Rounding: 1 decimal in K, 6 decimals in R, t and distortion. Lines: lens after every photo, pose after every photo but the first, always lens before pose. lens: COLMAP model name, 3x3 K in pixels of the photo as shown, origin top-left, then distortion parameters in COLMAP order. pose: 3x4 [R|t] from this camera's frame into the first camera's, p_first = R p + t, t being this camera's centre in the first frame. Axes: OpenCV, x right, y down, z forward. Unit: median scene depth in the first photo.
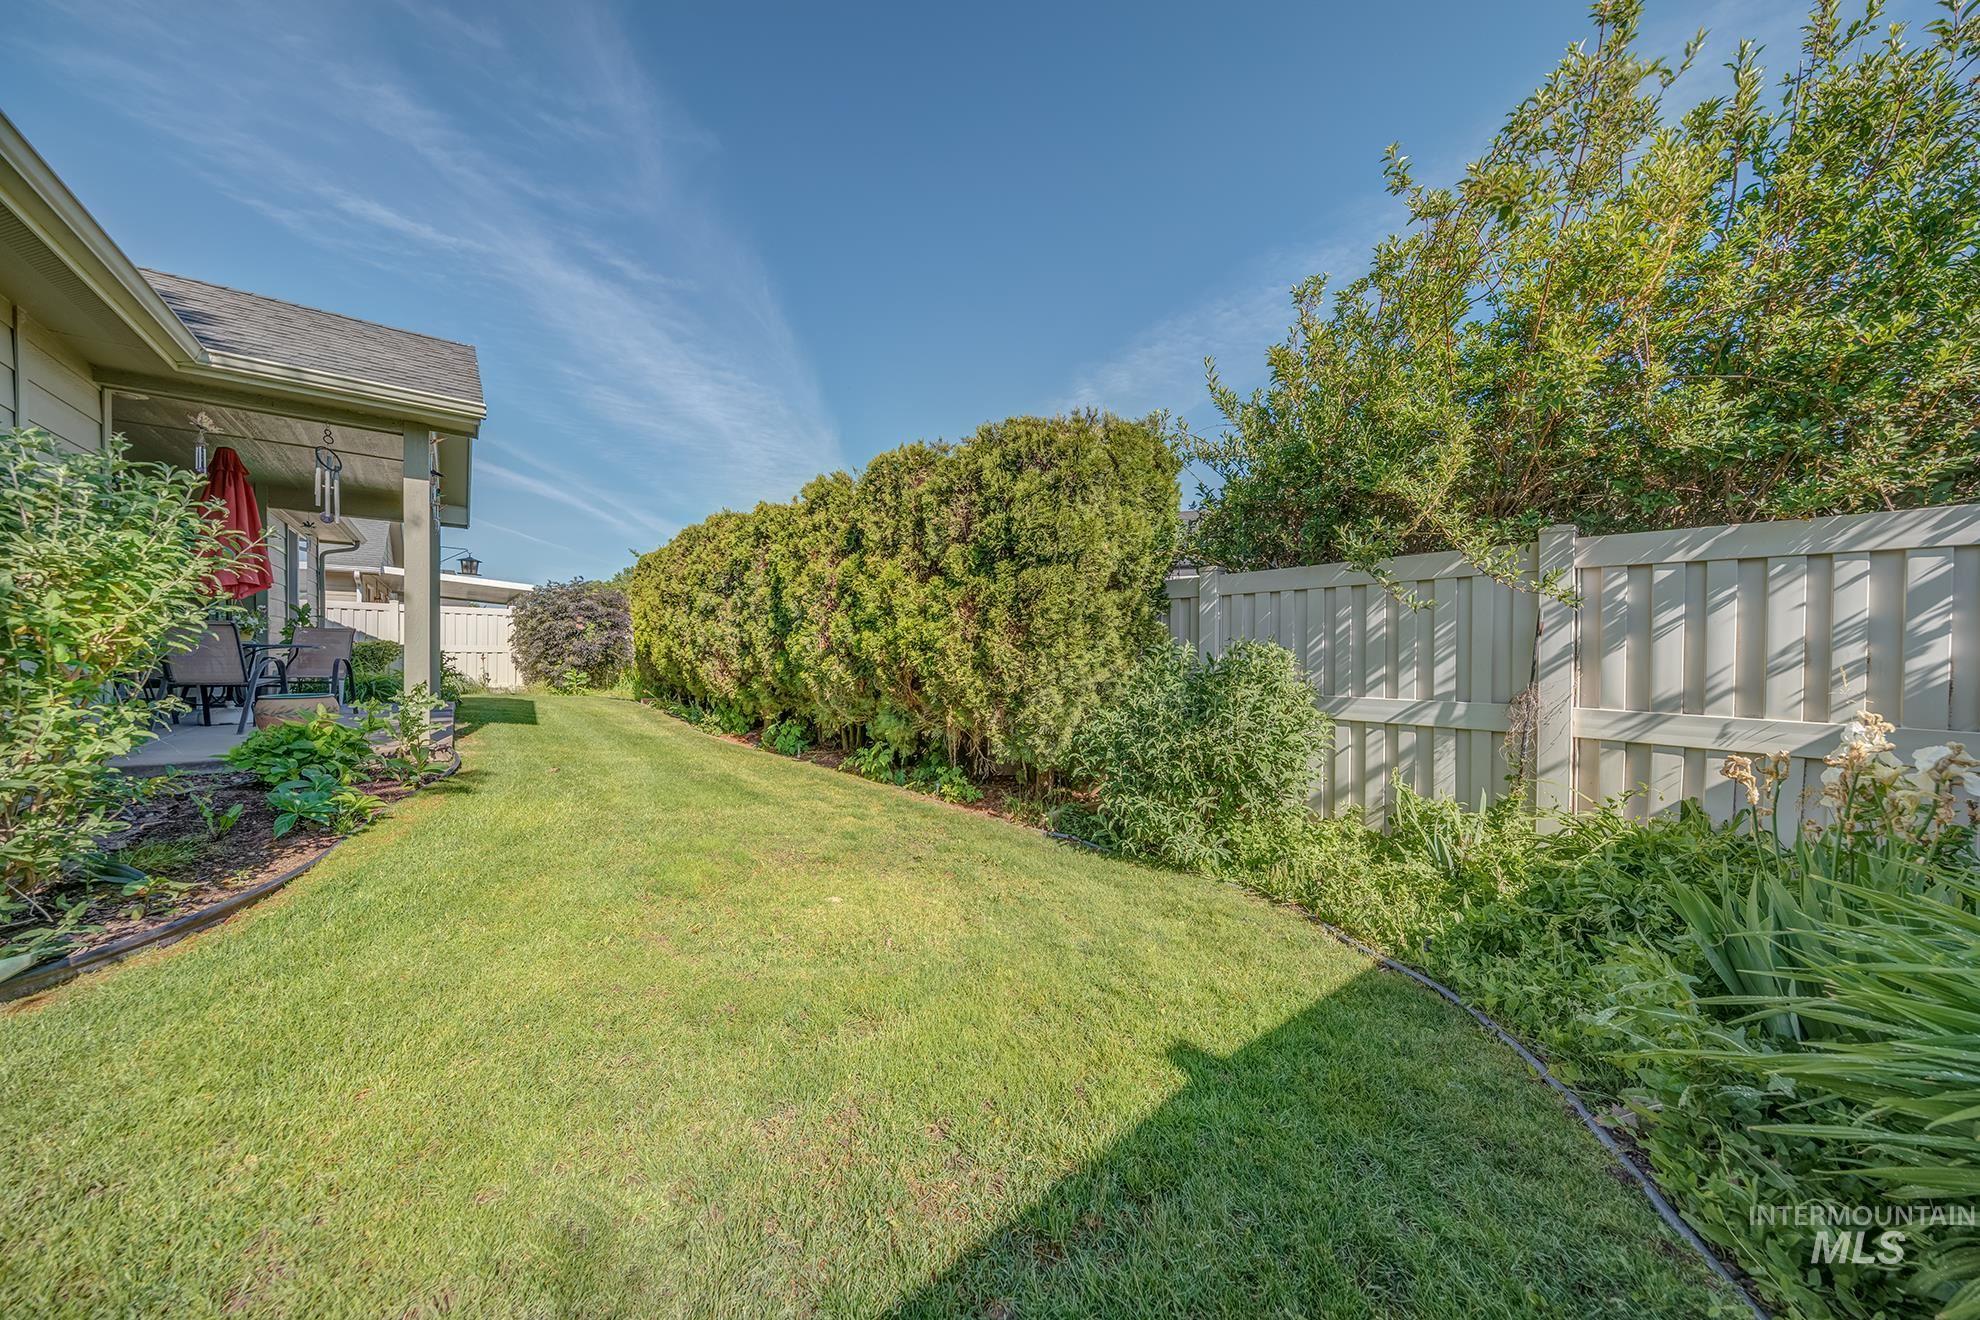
lens RADIAL K [[656.2, 0, 990.0], [0, 656.2, 660.0], [0, 0, 1]] dist [-0.000152, -0.000017]
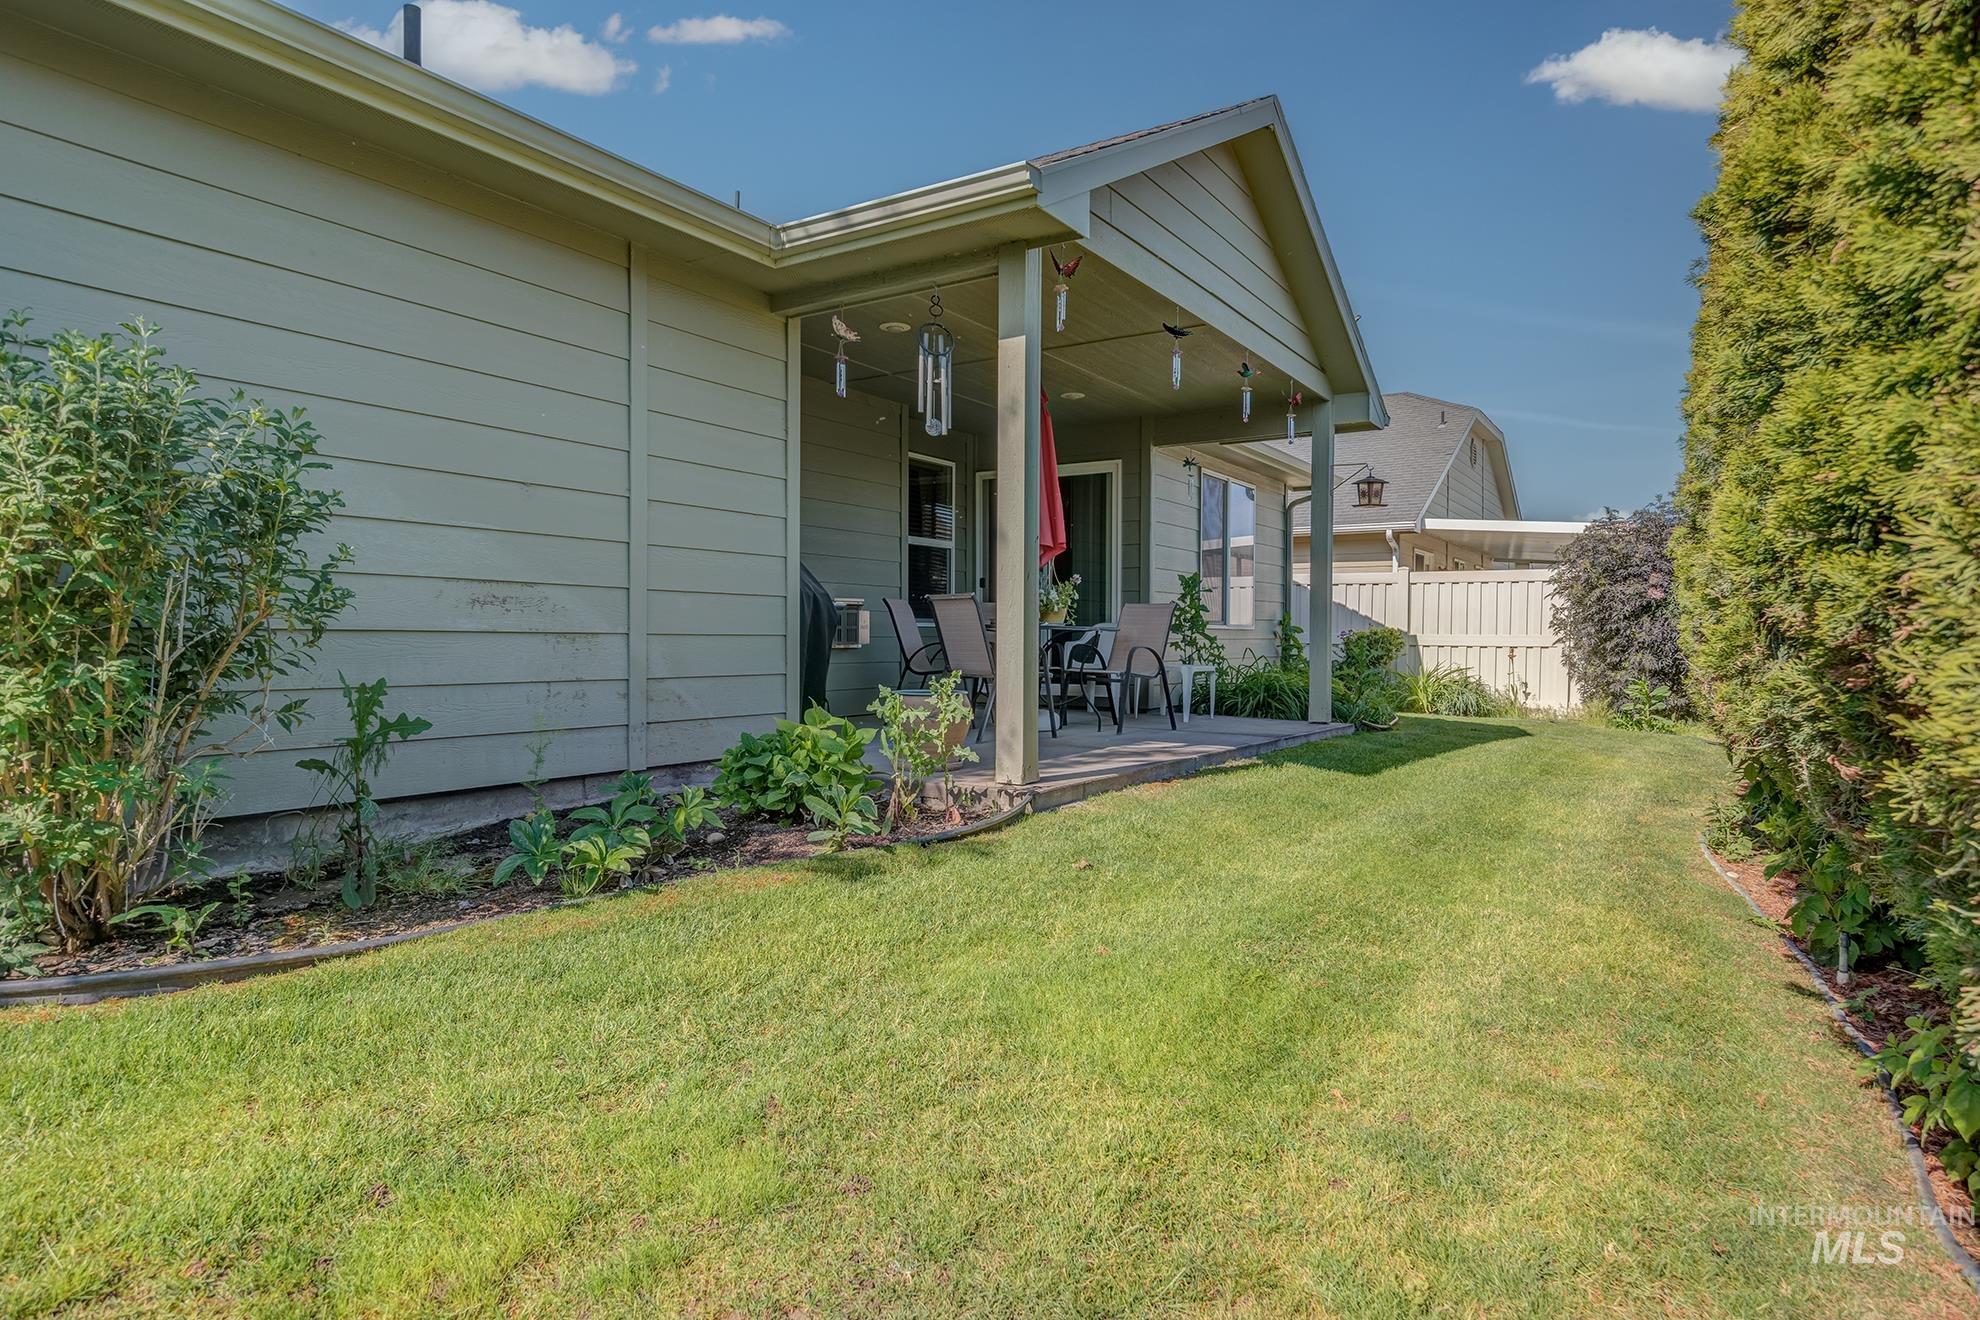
lens RADIAL K [[1146.8, 0, 990.0], [0, 1146.8, 660.0], [0, 0, 1]] dist [0.028921, -0.000764]
pose [[0.314787, 0.006734, -0.949139, 0.173518], [-0.016459, 0.999863, 0.001635, 0.023541], [0.949020, 0.015107, 0.314855, 0.962791]]
